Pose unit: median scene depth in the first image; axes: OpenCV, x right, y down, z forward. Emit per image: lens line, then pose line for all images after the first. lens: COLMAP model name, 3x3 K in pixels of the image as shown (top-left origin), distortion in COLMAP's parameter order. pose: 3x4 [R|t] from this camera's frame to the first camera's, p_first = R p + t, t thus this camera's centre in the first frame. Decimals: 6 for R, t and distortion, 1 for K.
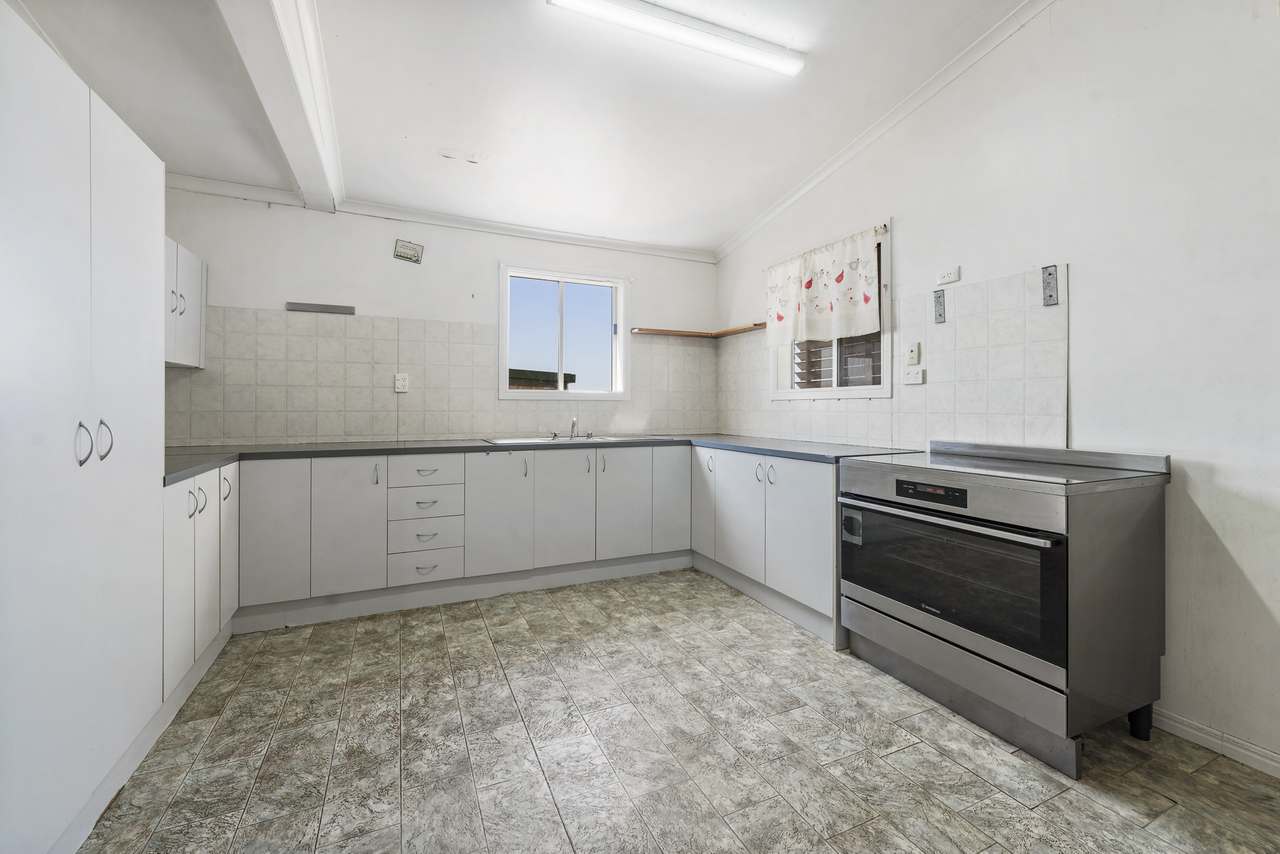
lens RADIAL K [[521.7, 0, 631.1], [0, 521.7, 406.3], [0, 0, 1]] dist [0.001716, -0.000061]
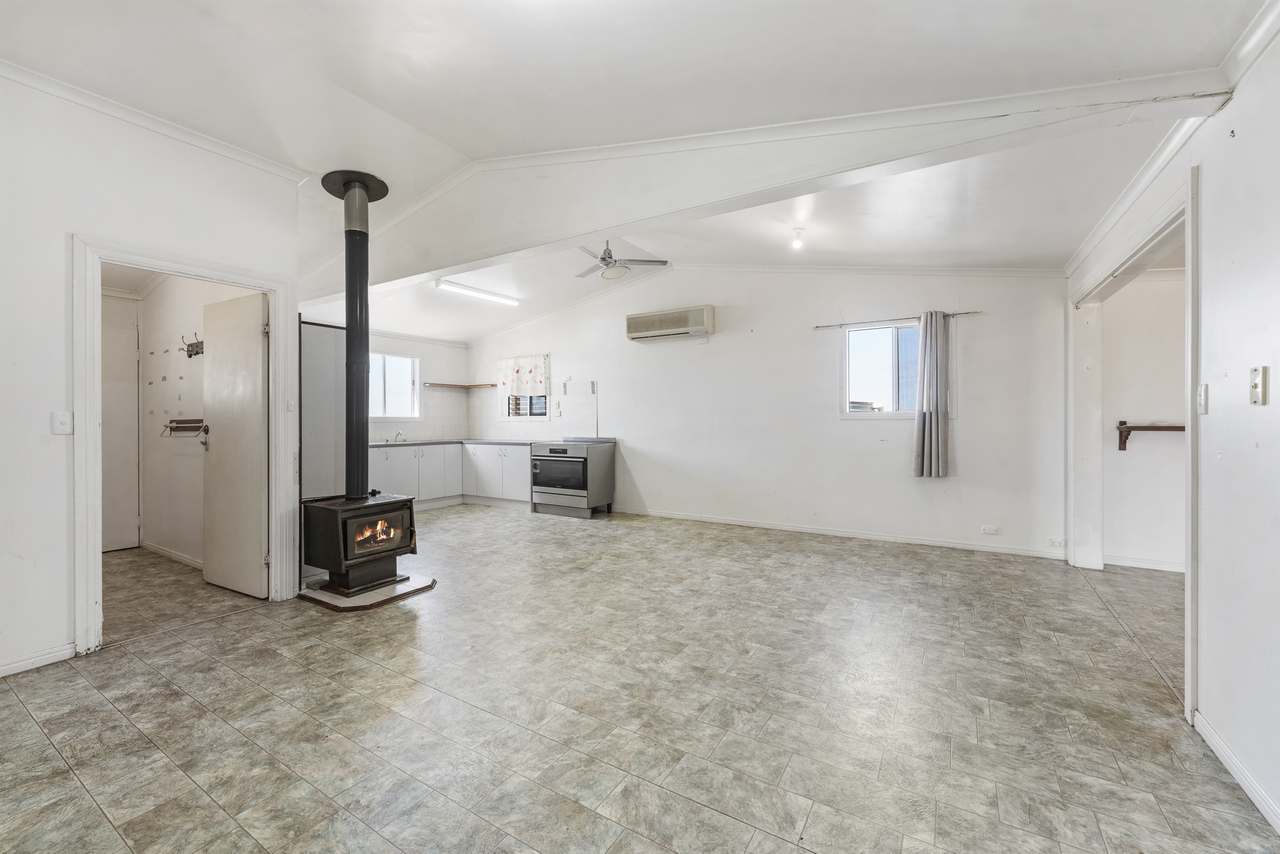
lens RADIAL K [[521.7, 0, 636.1], [0, 521.7, 425.2], [0, 0, 1]] dist [0.001716, -0.000061]
pose [[0.825691, -0.006153, 0.564090, -0.541892], [0.002629, 0.999972, 0.007059, -0.012518], [-0.564117, -0.004345, 0.825683, -1.228774]]
